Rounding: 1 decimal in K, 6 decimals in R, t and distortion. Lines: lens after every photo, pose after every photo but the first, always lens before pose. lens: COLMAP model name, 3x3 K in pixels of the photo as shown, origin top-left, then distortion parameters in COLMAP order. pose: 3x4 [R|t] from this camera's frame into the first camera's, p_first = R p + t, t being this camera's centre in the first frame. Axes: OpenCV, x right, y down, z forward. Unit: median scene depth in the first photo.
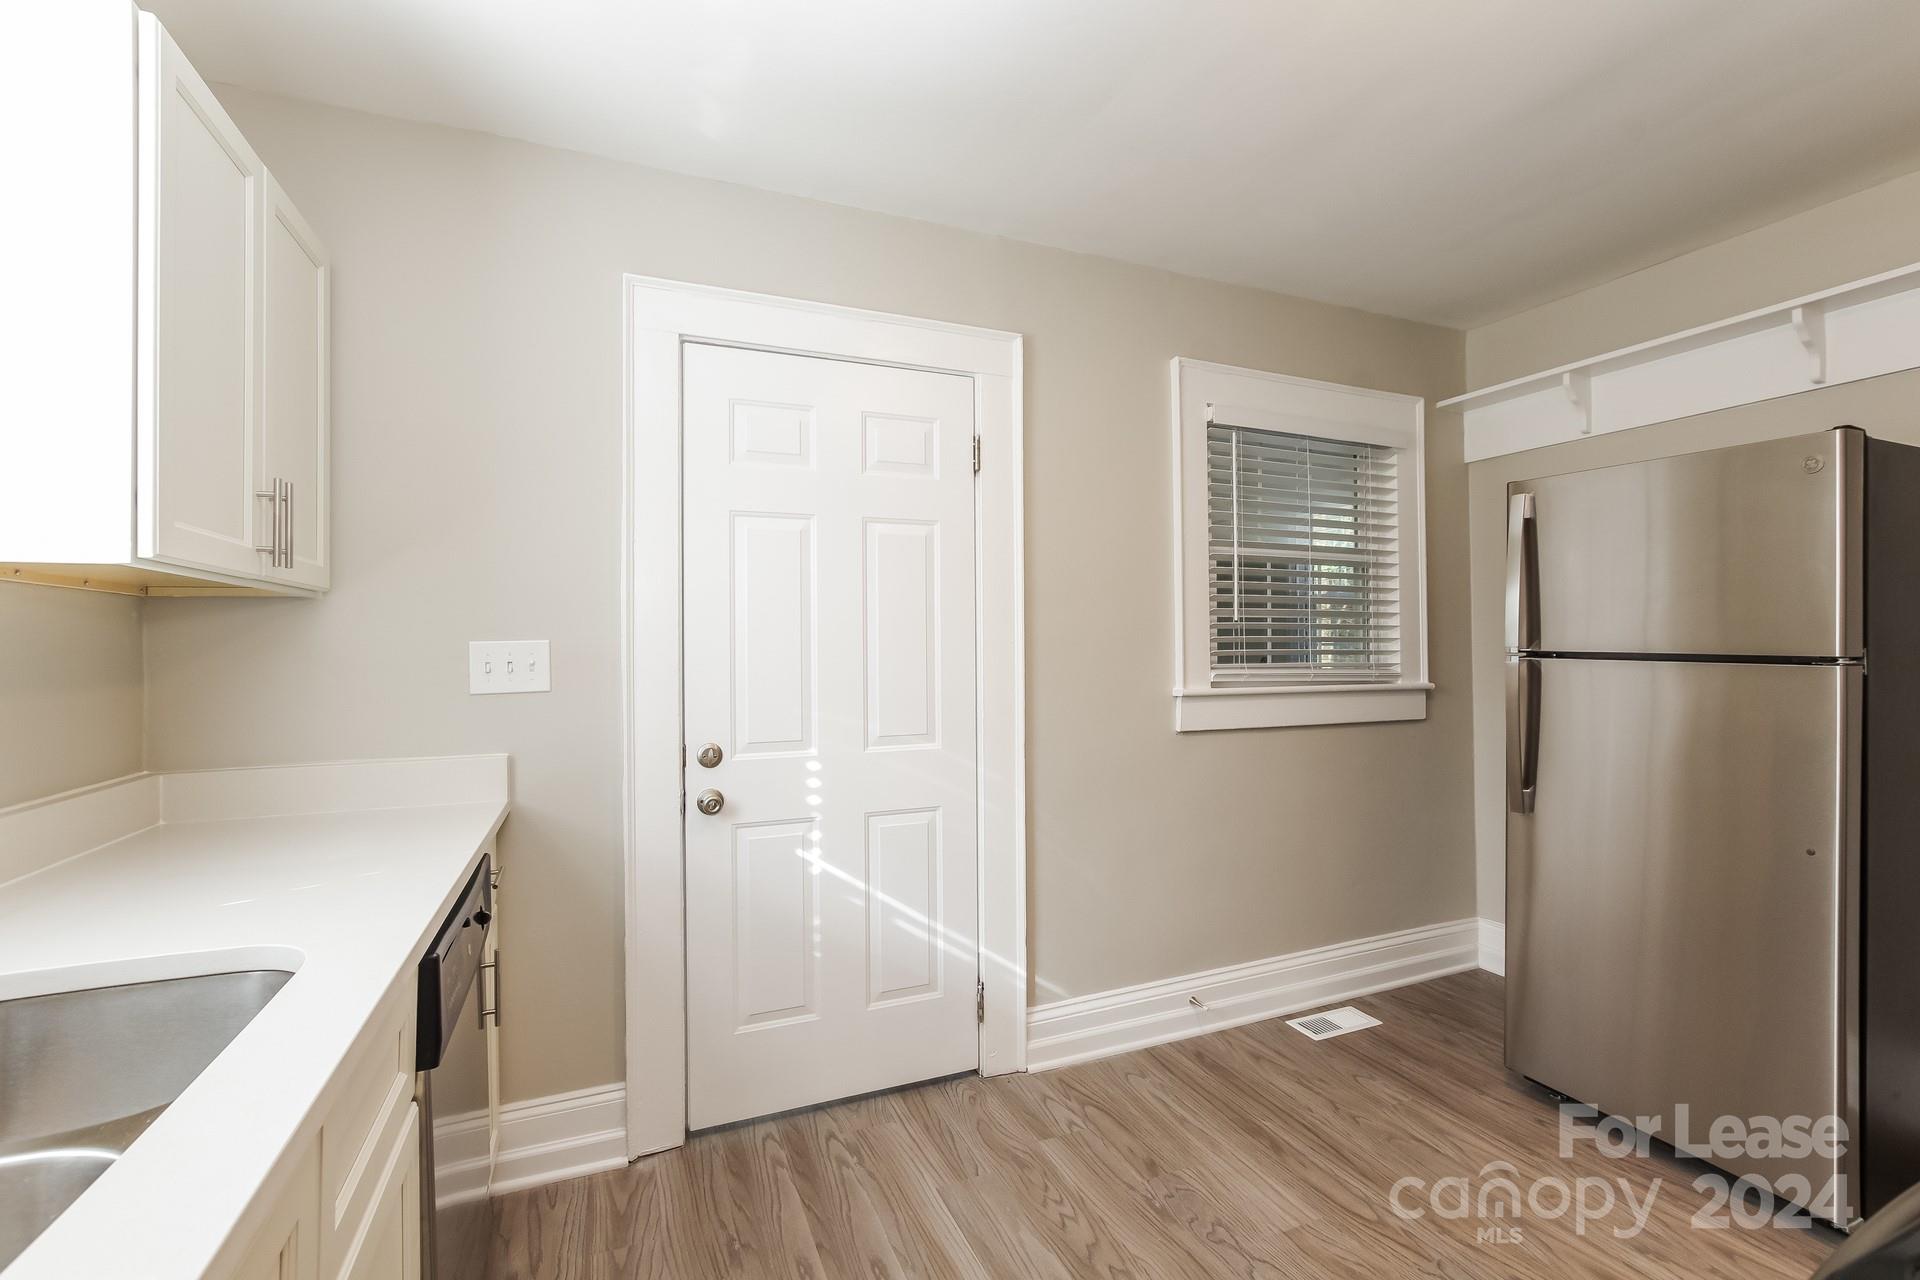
lens RADIAL K [[823.6, 0, 960.0], [0, 823.6, 640.0], [0, 0, 1]] dist [-0.000338, -0.000015]
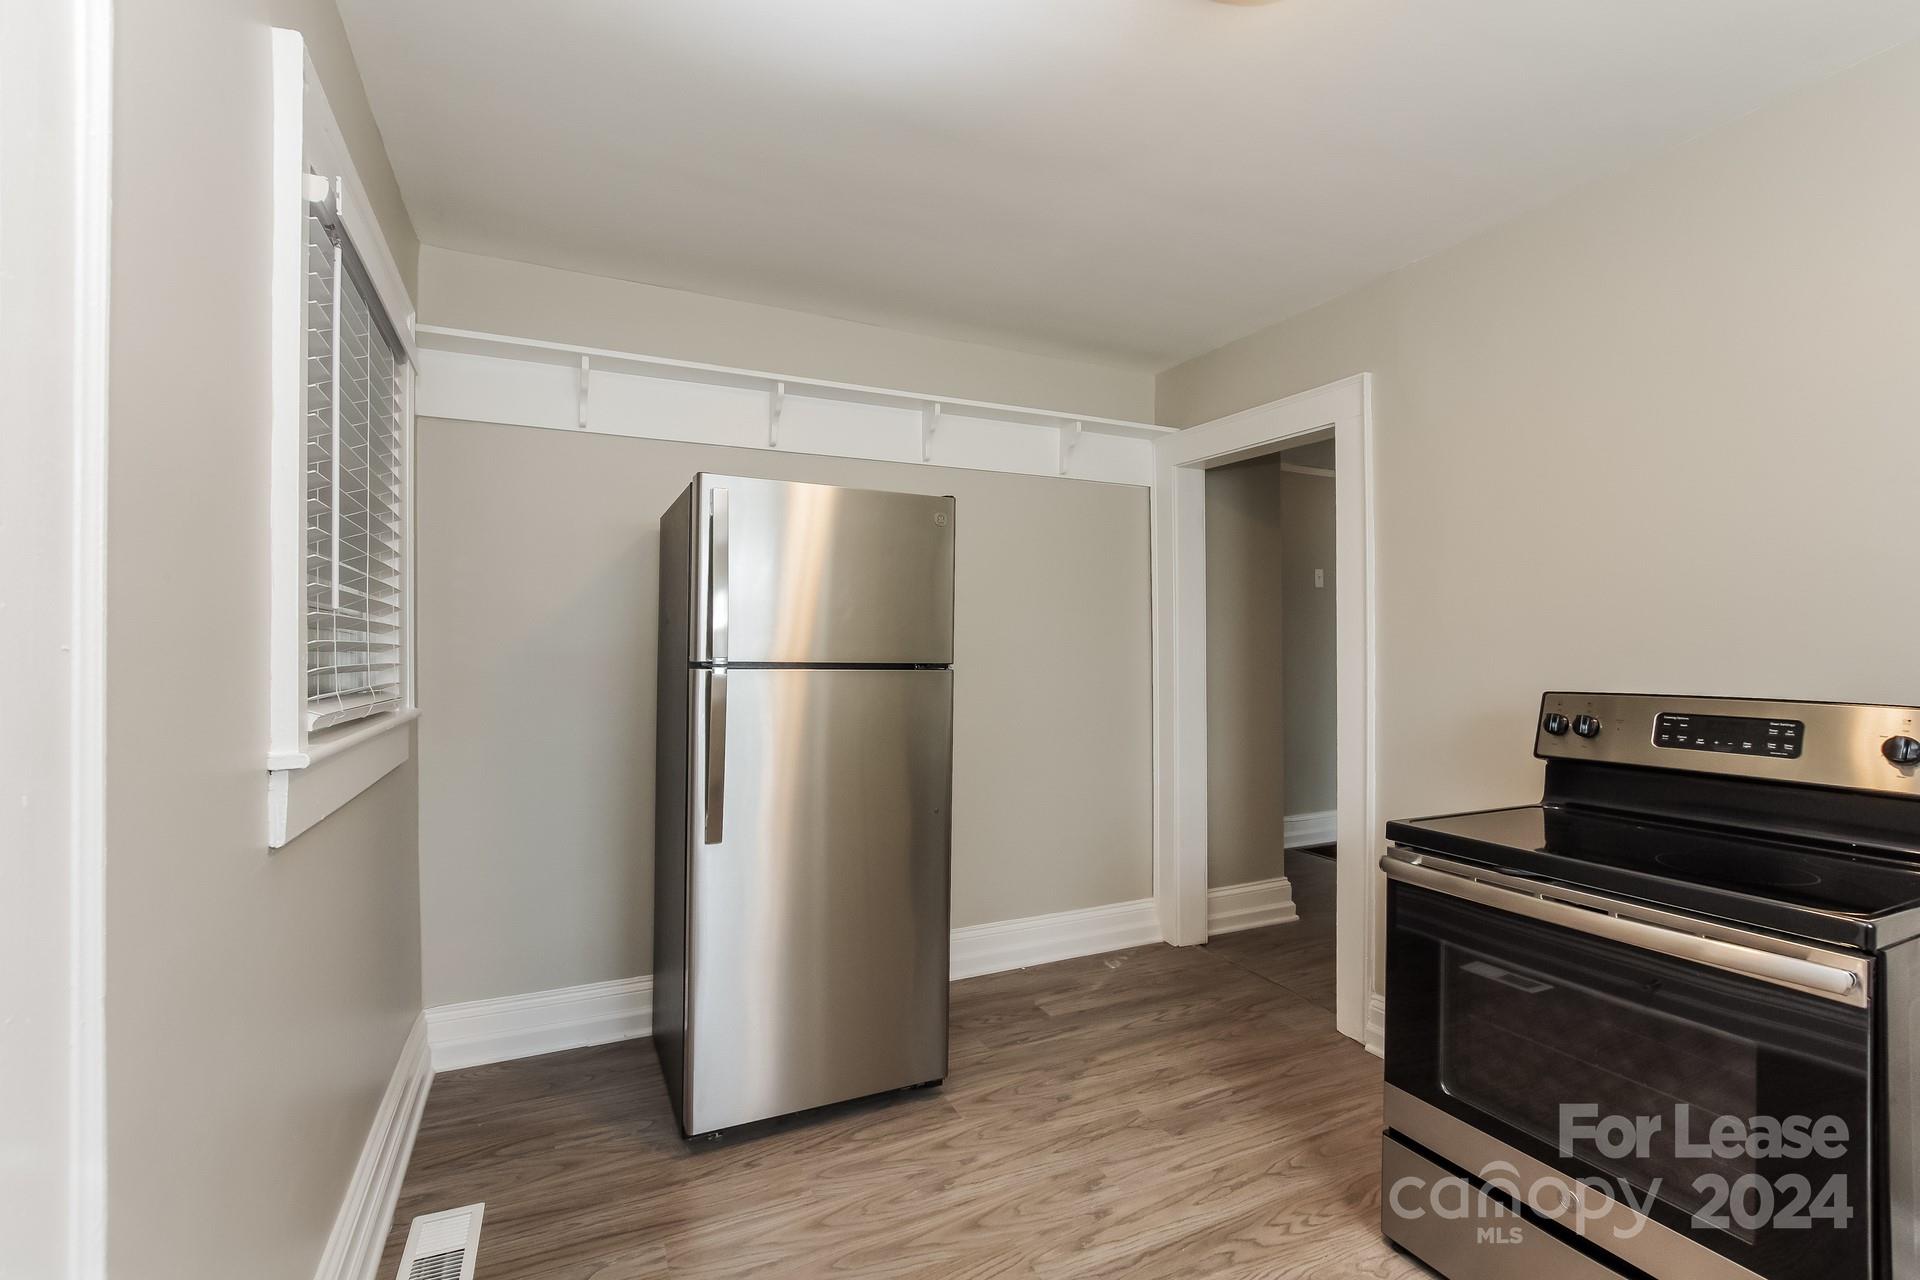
lens RADIAL K [[856.8, 0, 960.0], [0, 856.8, 640.0], [0, 0, 1]] dist [-0.000342, -0.000132]
pose [[-0.032190, 0.007296, 0.999455, -0.245013], [-0.004030, 0.999964, -0.007429, -0.005558], [-0.999474, -0.004267, -0.032160, 0.686582]]
